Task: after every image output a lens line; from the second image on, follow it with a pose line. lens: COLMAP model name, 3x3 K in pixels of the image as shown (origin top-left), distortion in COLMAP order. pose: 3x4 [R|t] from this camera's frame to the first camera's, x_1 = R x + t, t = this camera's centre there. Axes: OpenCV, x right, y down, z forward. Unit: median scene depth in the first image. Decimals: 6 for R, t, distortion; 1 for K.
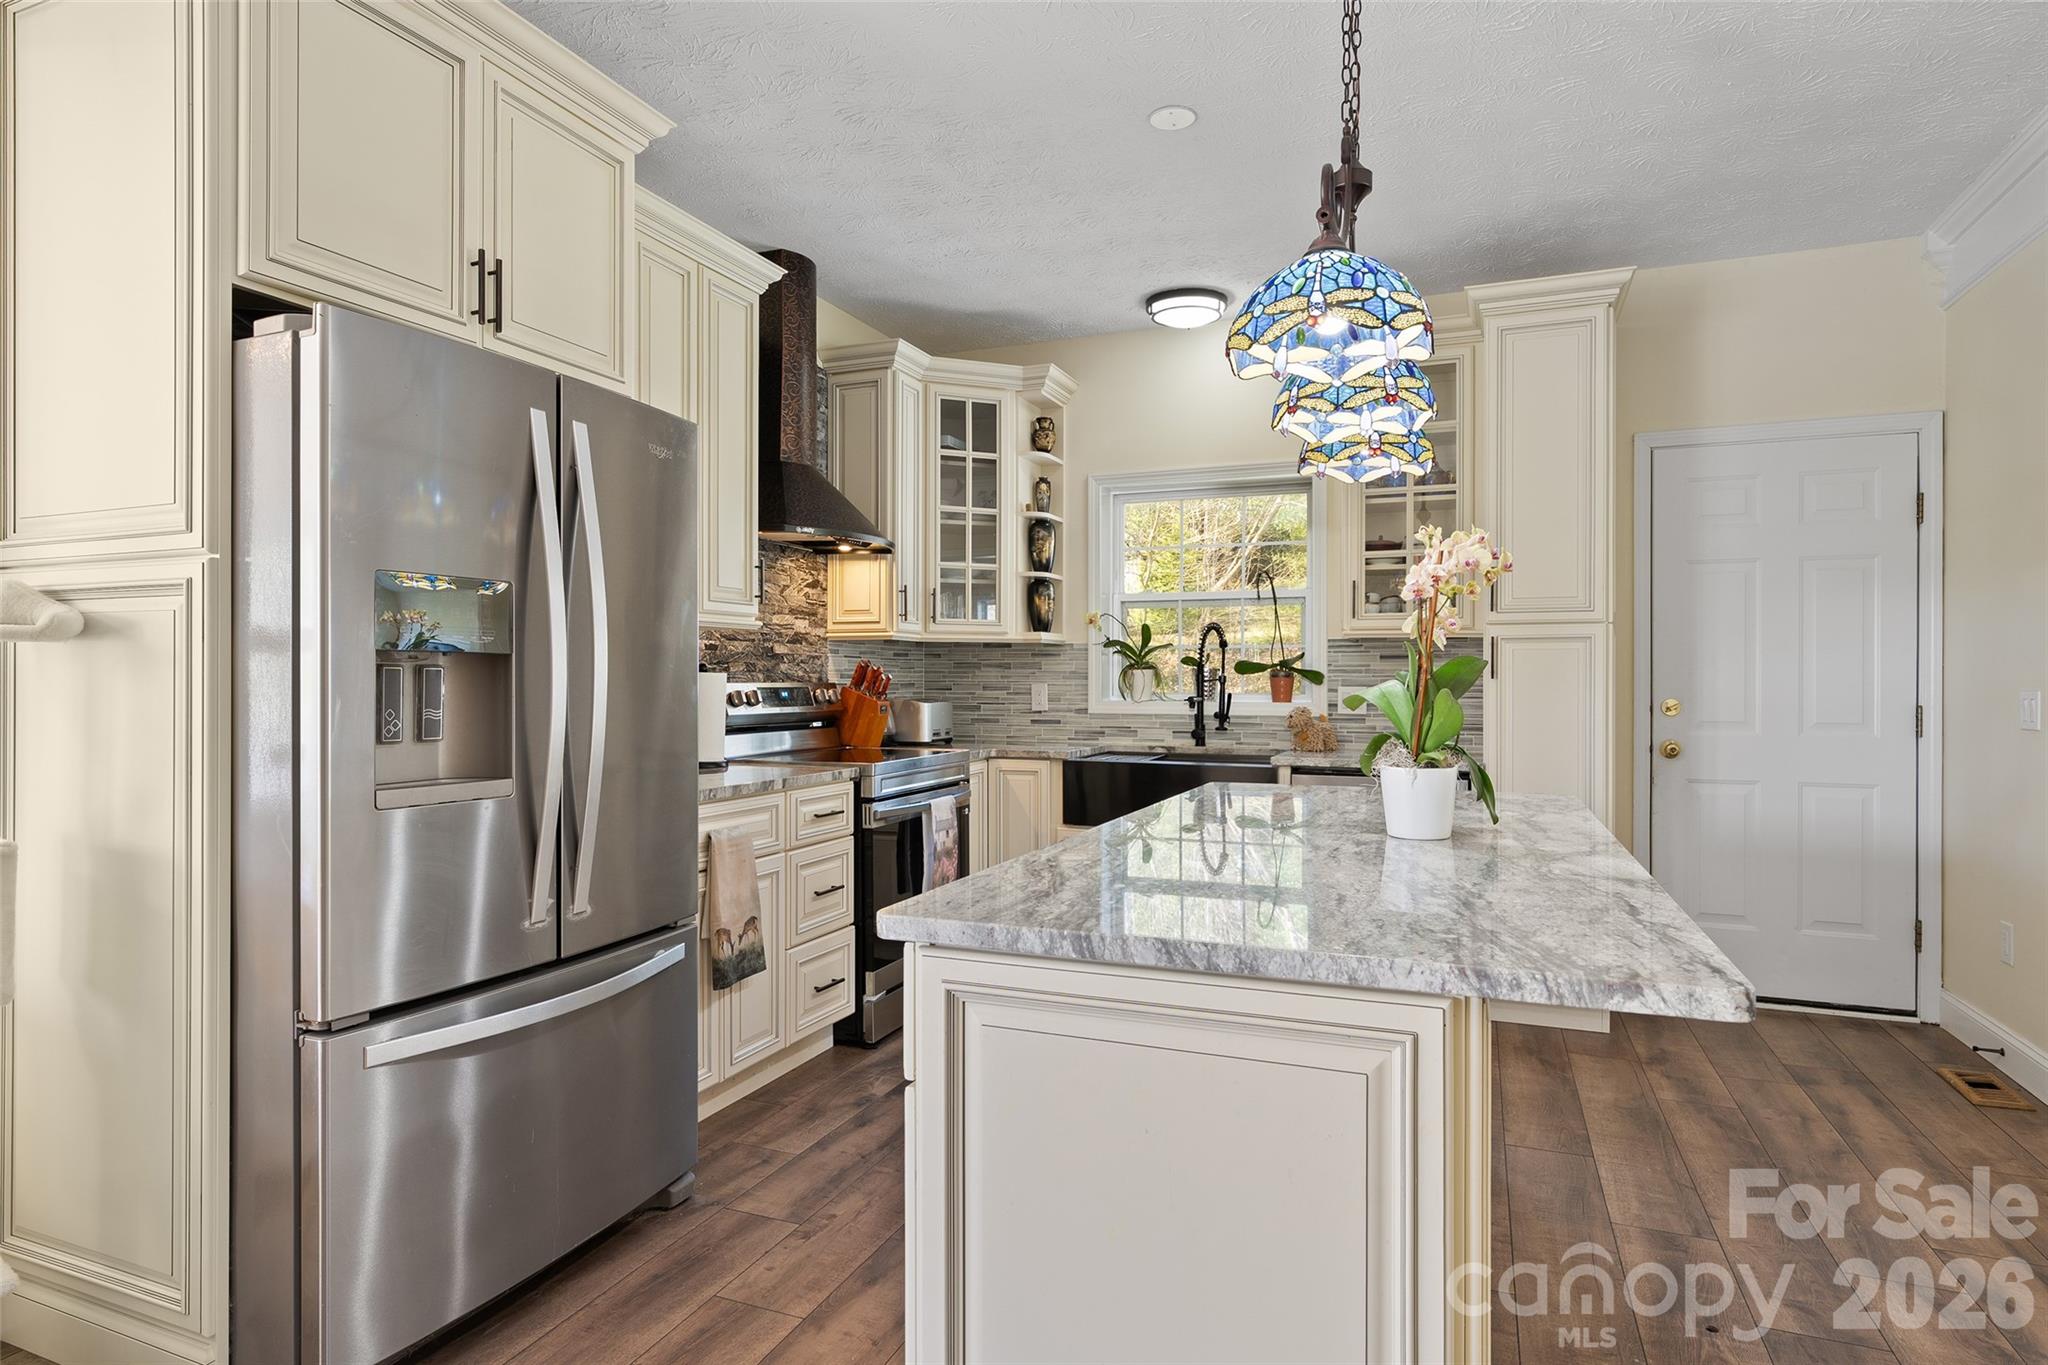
lens RADIAL K [[1123.3, 0, 1021.0], [0, 1123.3, 678.9], [0, 0, 1]] dist [-0.005749, -0.000459]
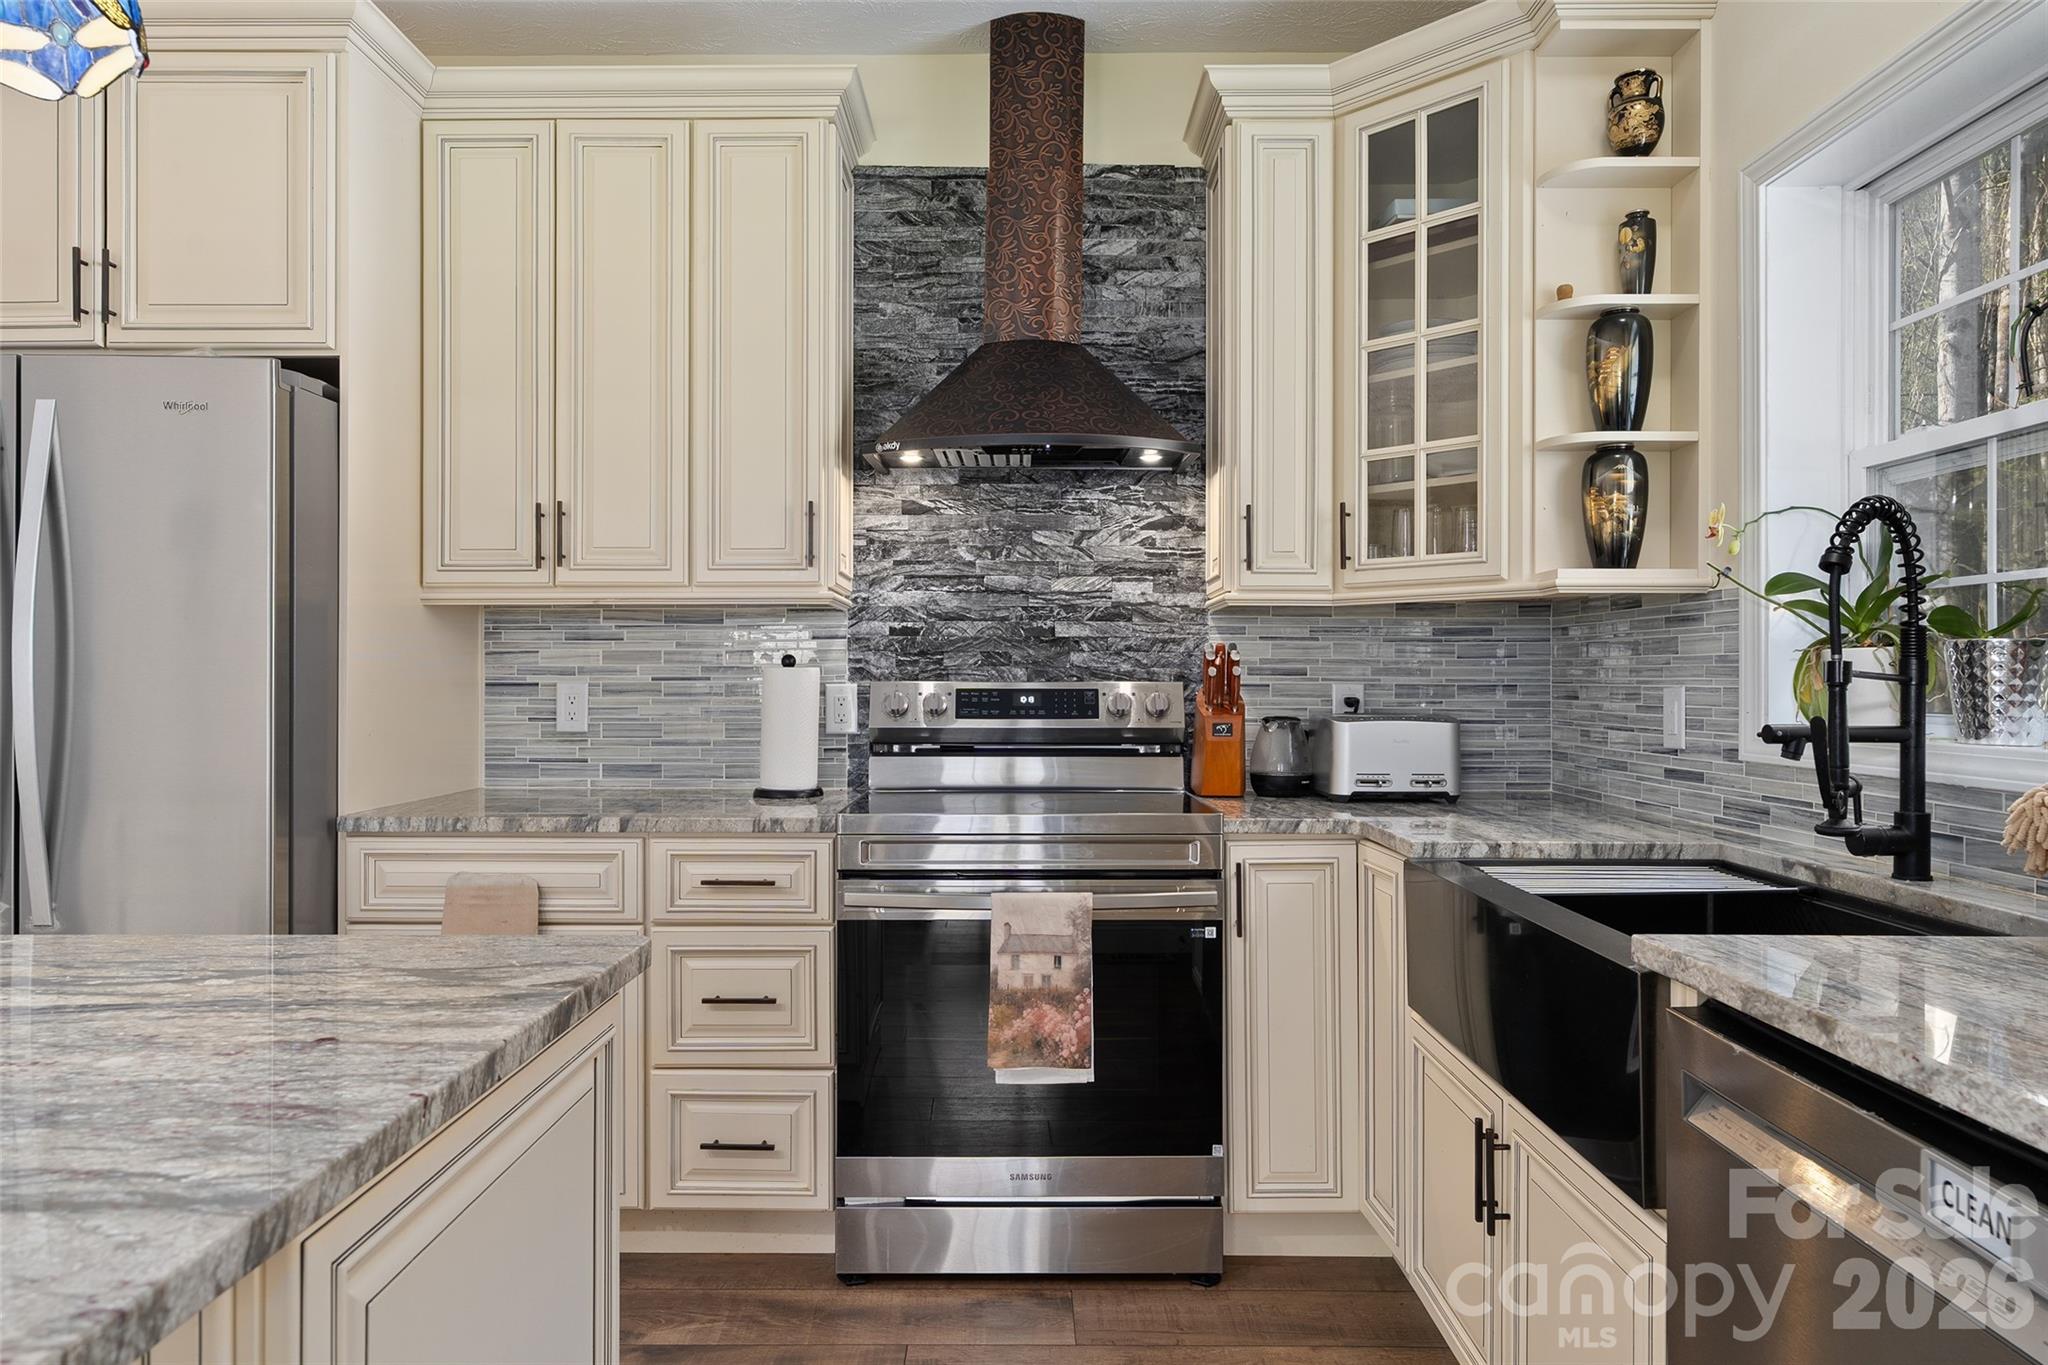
lens RADIAL K [[1273.1, 0, 1019.7], [0, 1273.1, 674.8], [0, 0, 1]] dist [0.000949, 0.000902]
pose [[0.372031, -0.004035, -0.928212, 0.427401], [-0.001876, 0.999985, -0.005099, 0.002790], [0.928219, 0.003638, 0.372018, 0.653949]]
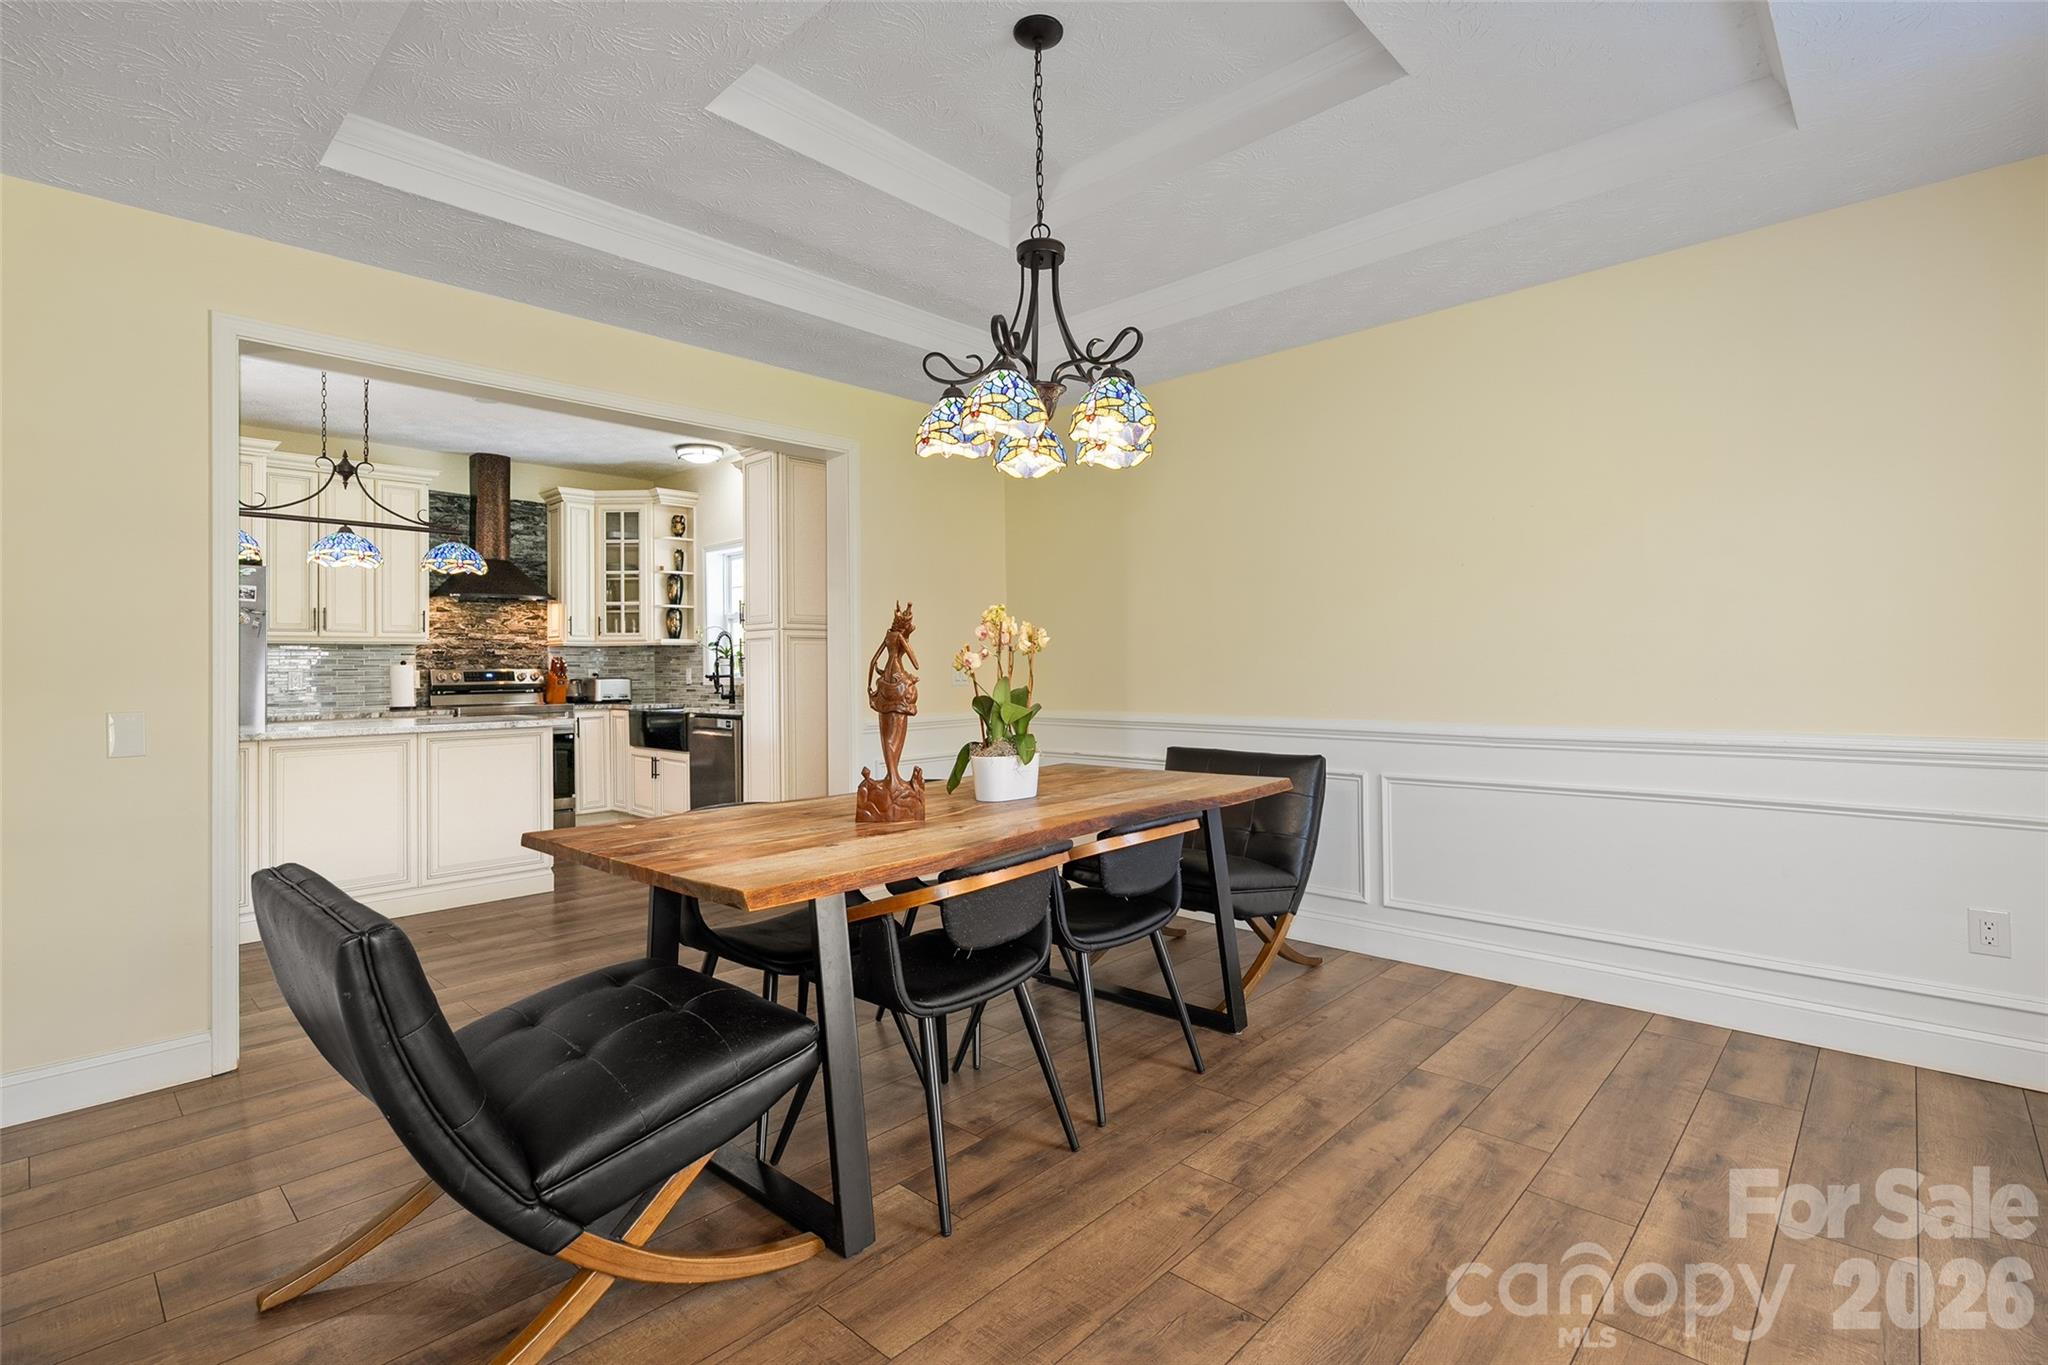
lens RADIAL K [[927.1, 0, 994.0], [0, 927.1, 657.6], [0, 0, 1]] dist [-0.000025, 0.000135]
pose [[0.924458, -0.016044, -0.380947, 1.114334], [0.012234, 0.999848, -0.012423, 0.012535], [0.381088, 0.006824, 0.924514, -0.151948]]
